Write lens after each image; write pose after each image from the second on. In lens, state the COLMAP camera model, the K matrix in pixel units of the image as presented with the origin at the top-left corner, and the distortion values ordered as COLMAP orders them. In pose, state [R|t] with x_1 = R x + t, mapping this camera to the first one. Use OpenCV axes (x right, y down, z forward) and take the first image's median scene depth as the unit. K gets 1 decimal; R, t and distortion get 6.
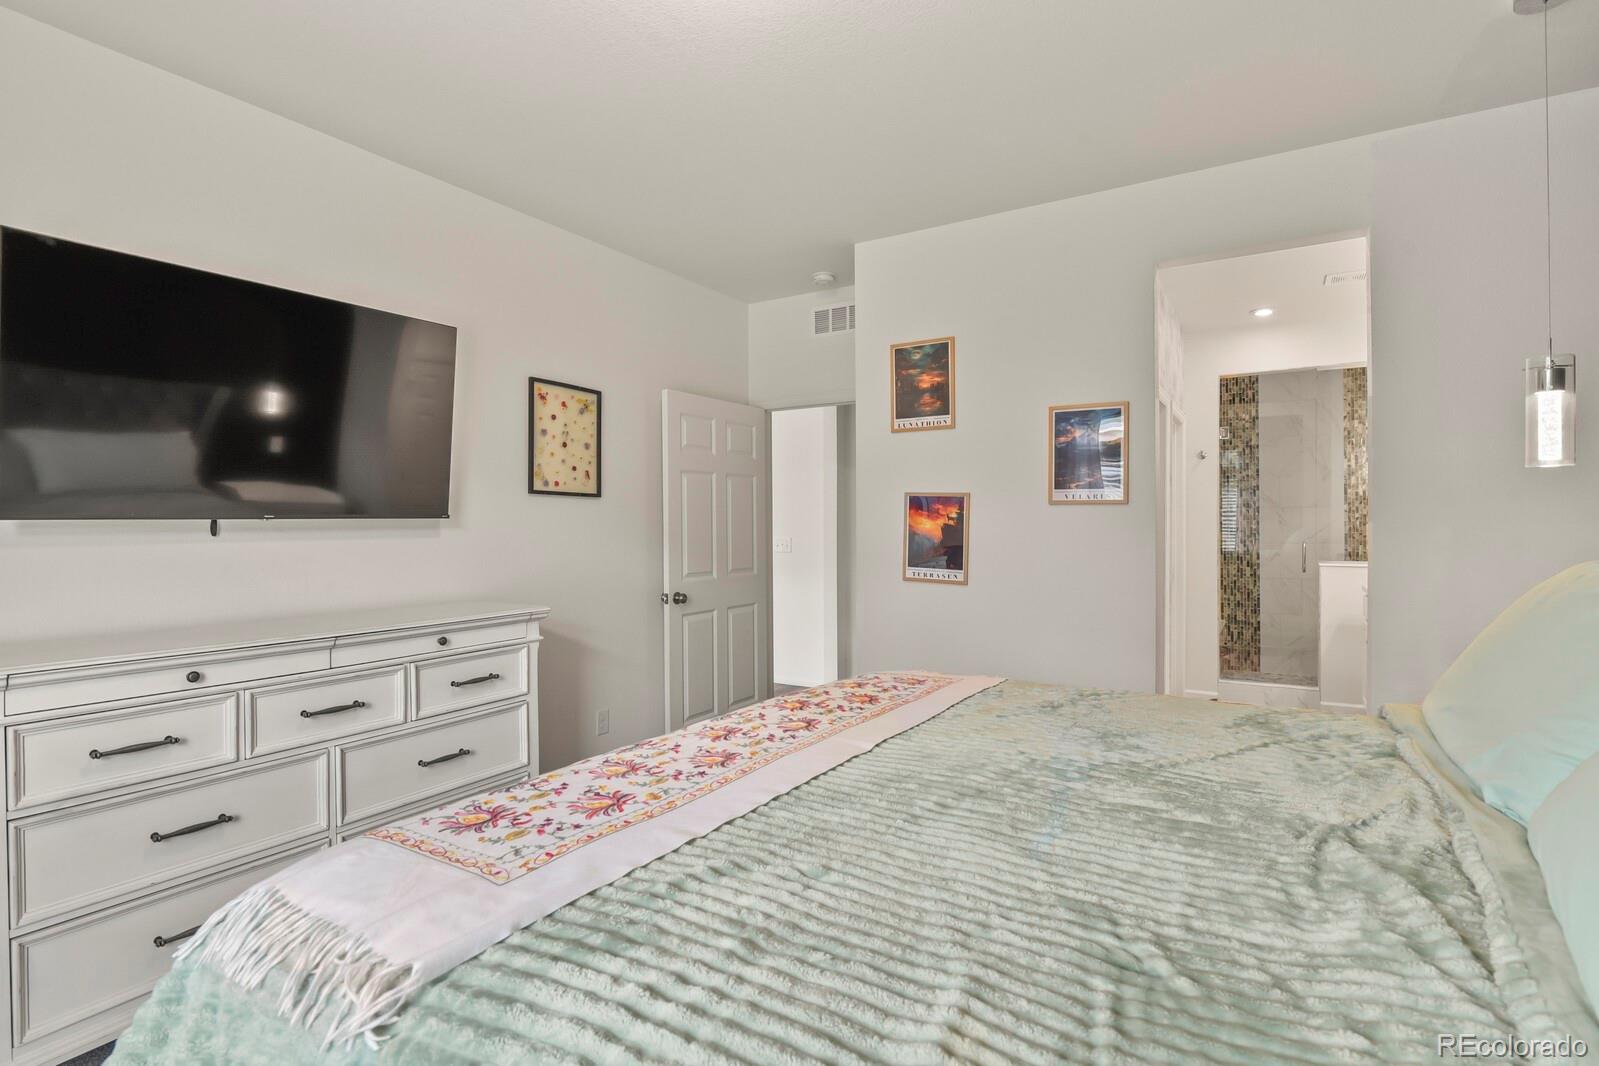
lens RADIAL K [[776.8, 0, 802.2], [0, 776.8, 535.3], [0, 0, 1]] dist [-0.010911, -0.003664]
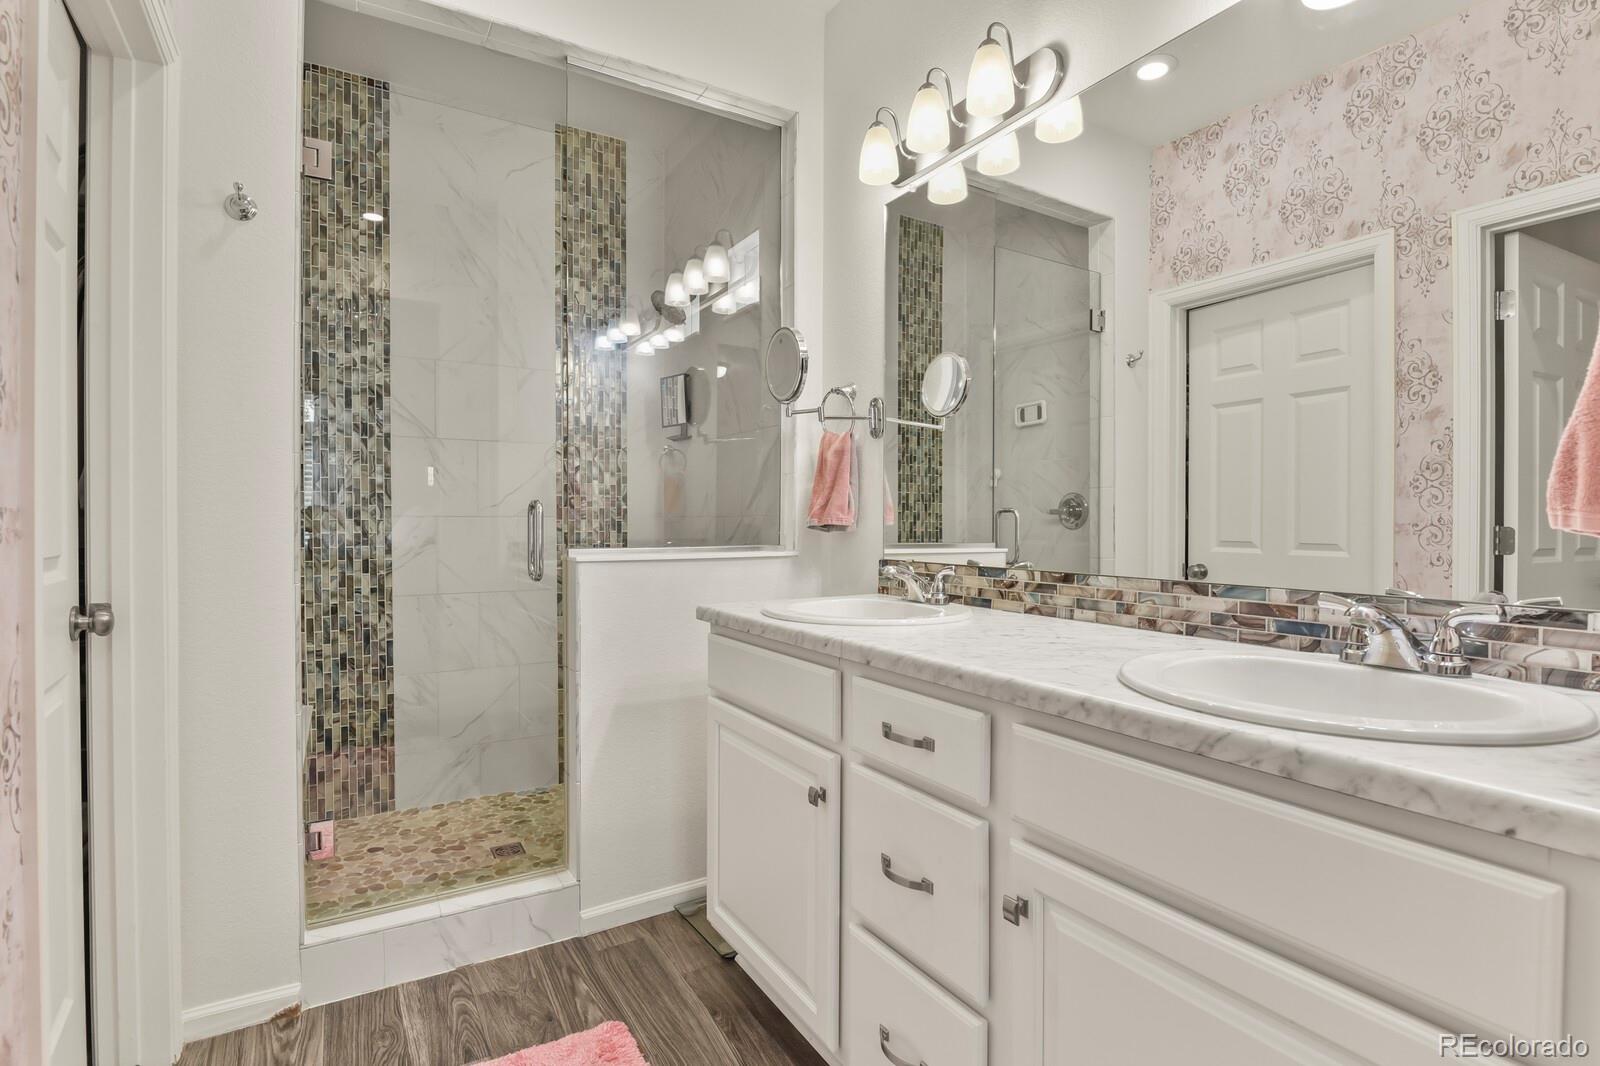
lens RADIAL K [[777.3, 0, 802.6], [0, 777.3, 524.1], [0, 0, 1]] dist [-0.010911, -0.003664]
pose [[0.464457, -0.007141, 0.885567, 0.309223], [-0.001808, 0.999958, 0.009011, 0.009782], [-0.885594, -0.005787, 0.464425, 0.586677]]
